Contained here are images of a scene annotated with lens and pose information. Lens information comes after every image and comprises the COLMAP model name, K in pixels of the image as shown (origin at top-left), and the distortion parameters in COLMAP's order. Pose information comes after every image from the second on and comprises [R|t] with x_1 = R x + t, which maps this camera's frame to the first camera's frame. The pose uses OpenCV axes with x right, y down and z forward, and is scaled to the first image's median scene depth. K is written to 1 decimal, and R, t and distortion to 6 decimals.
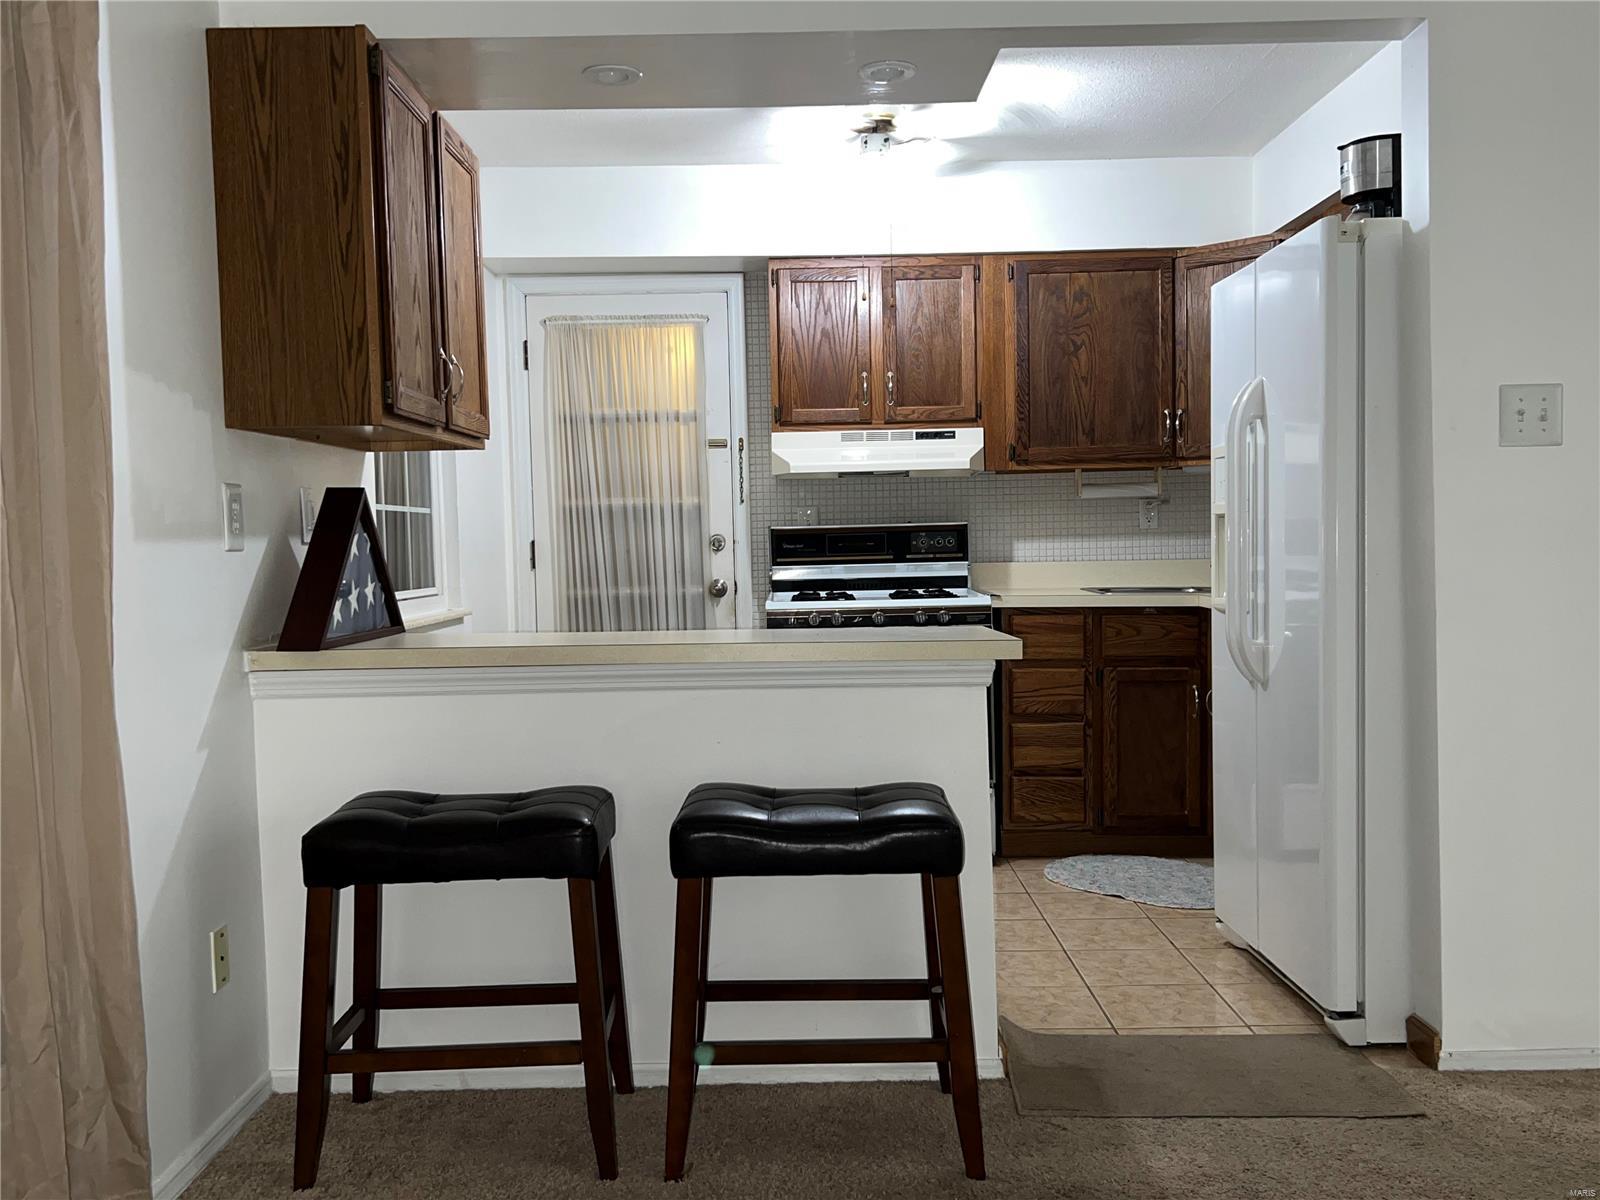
lens RADIAL K [[1427.3, 0, 800.0], [0, 1427.3, 600.0], [0, 0, 1]] dist [0.133993, -0.396117]
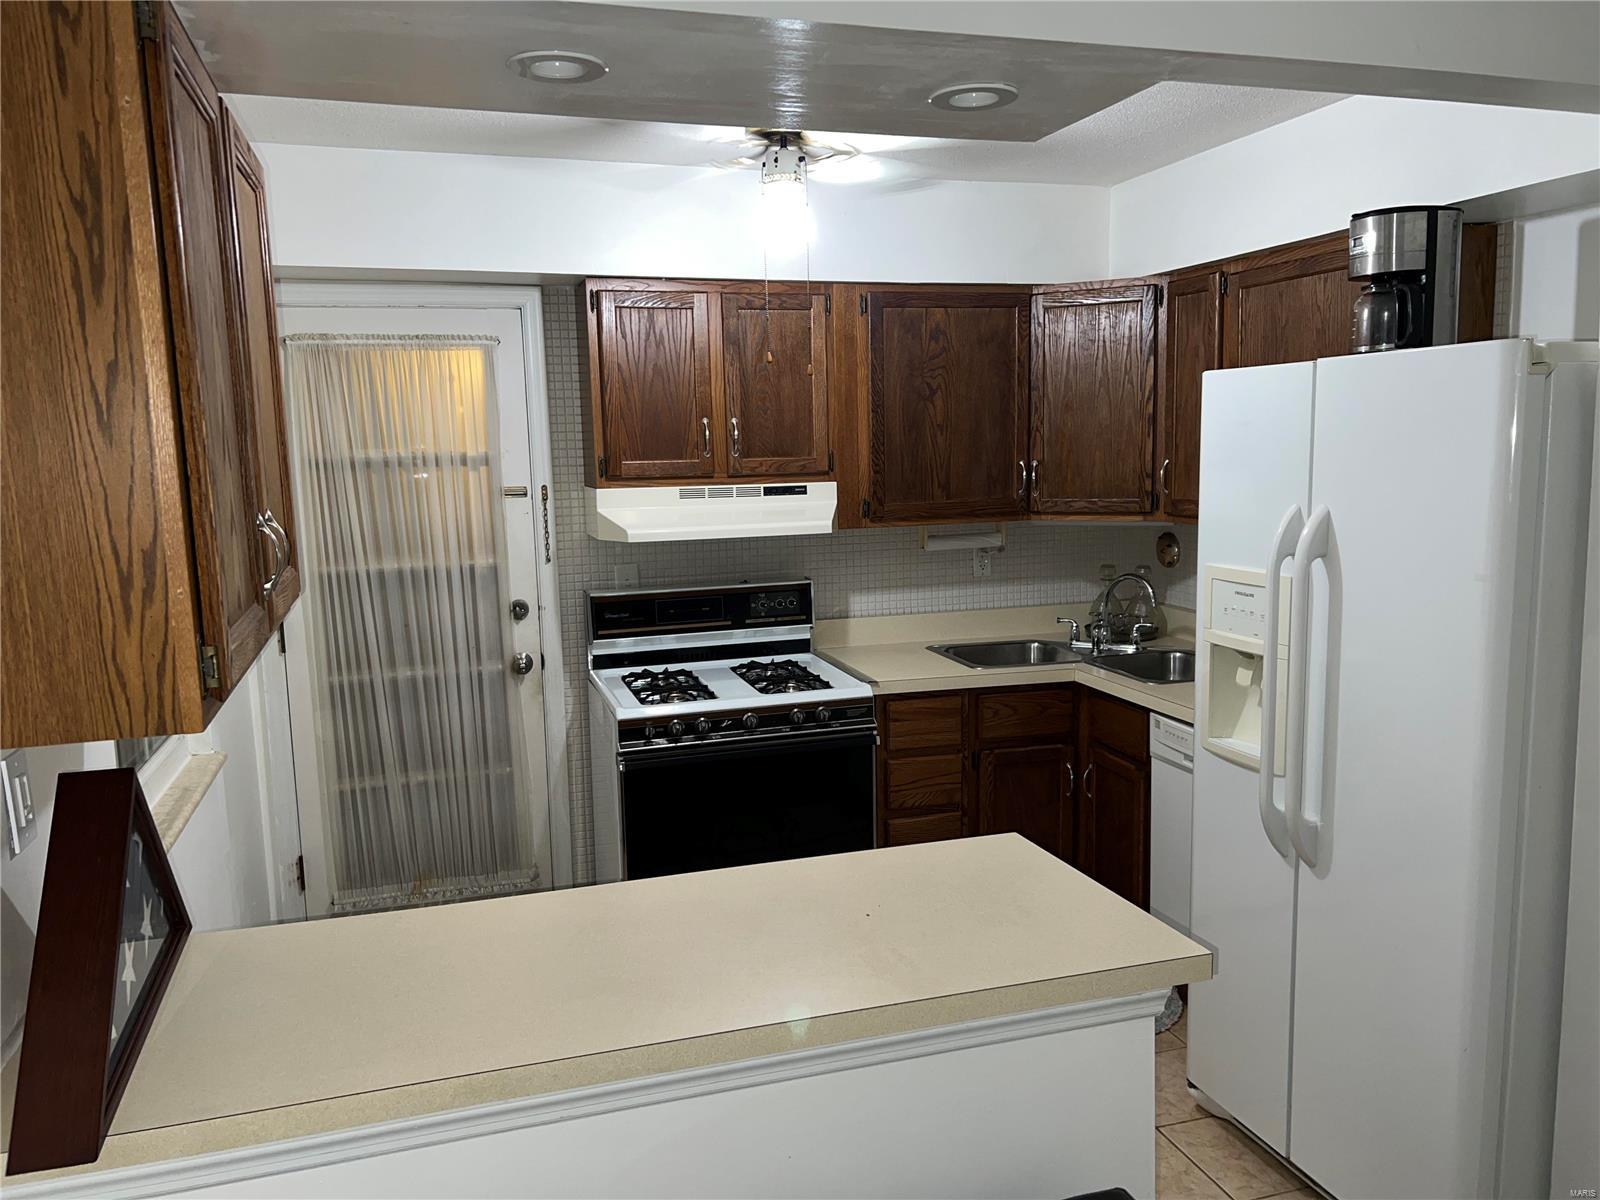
lens RADIAL K [[1208.1, 0, 800.0], [0, 1208.1, 600.0], [0, 0, 1]] dist [0.109049, -0.151024]
pose [[0.954001, -0.040462, 0.297061, -0.119520], [0.013820, 0.995733, 0.091242, -0.115779], [-0.299485, -0.082940, 0.950489, 0.286907]]
